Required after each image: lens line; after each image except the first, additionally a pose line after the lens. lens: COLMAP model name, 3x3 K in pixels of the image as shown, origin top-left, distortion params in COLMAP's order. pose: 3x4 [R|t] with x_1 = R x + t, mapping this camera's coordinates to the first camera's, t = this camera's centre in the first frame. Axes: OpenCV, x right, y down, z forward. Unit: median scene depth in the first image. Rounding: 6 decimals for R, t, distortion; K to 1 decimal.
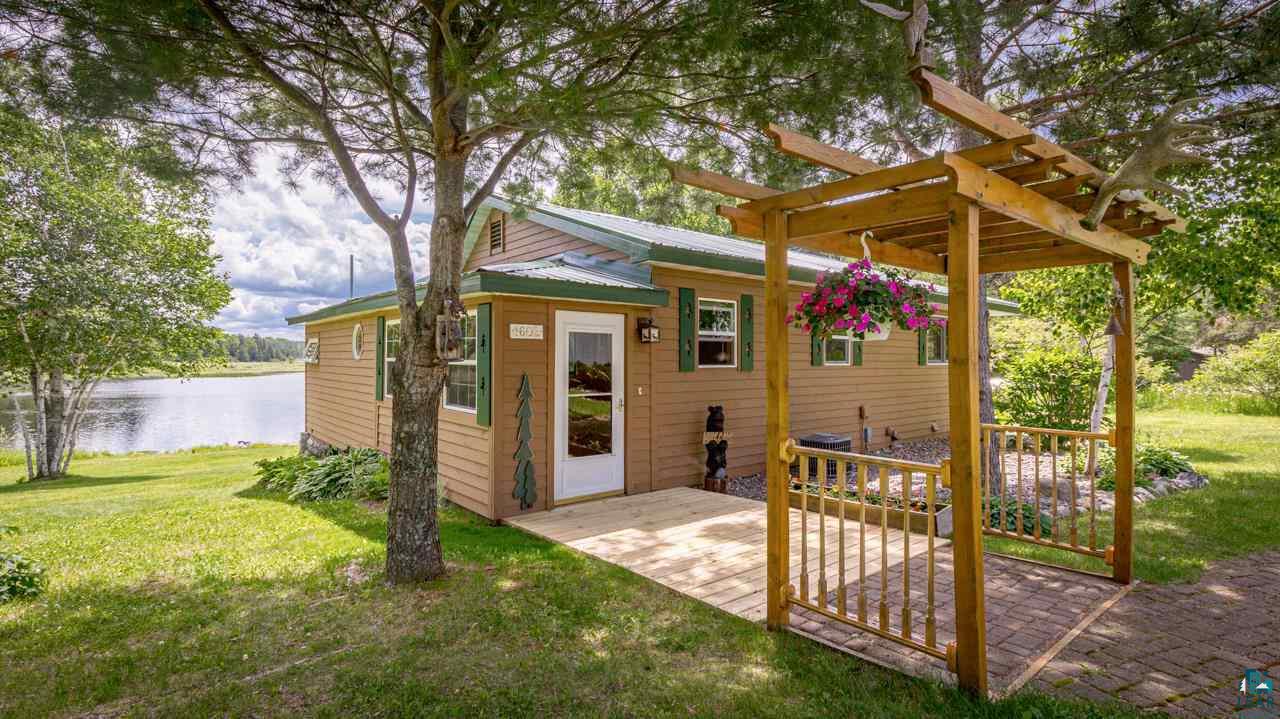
lens RADIAL K [[610.8, 0, 640.0], [0, 610.8, 357.4], [0, 0, 1]] dist [0.001662, 0.000219]
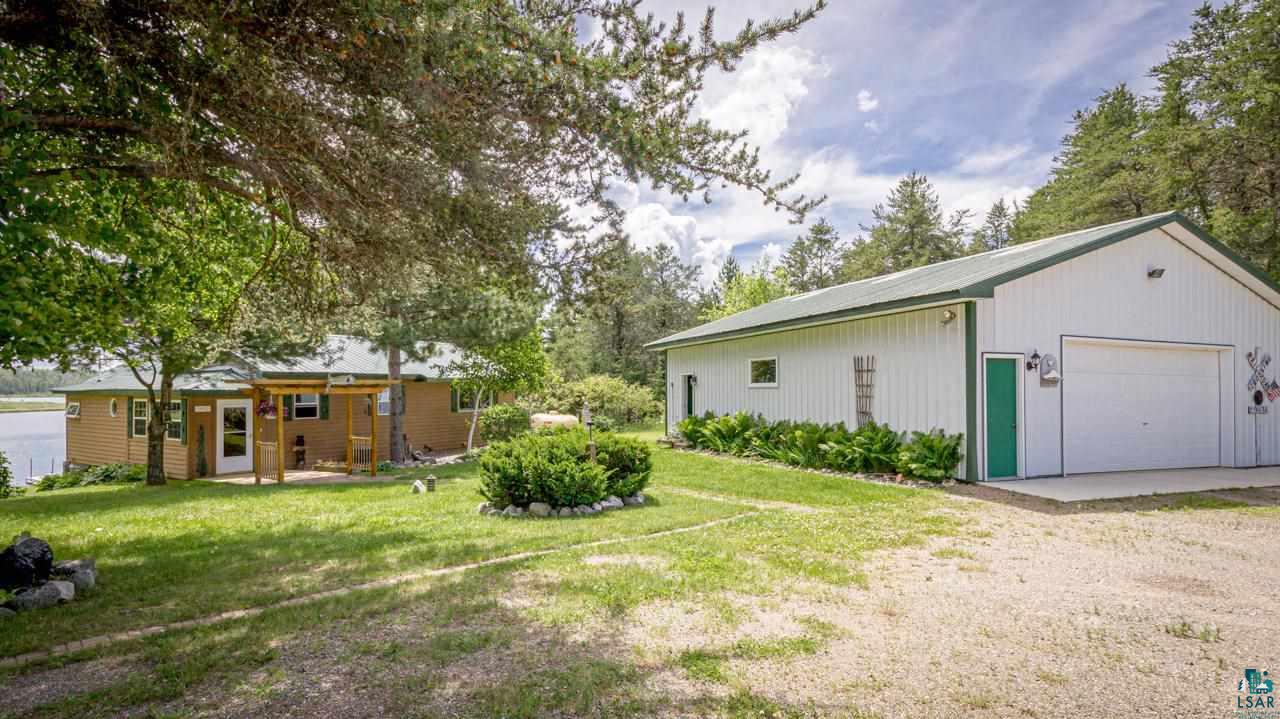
lens RADIAL K [[658.7, 0, 630.9], [0, 658.7, 382.5], [0, 0, 1]] dist [-0.000651, -0.000180]
pose [[0.955715, -0.006854, 0.294215, 0.688153], [0.009127, 0.999938, -0.006353, -0.111713], [-0.294153, 0.008757, 0.955718, -2.085259]]
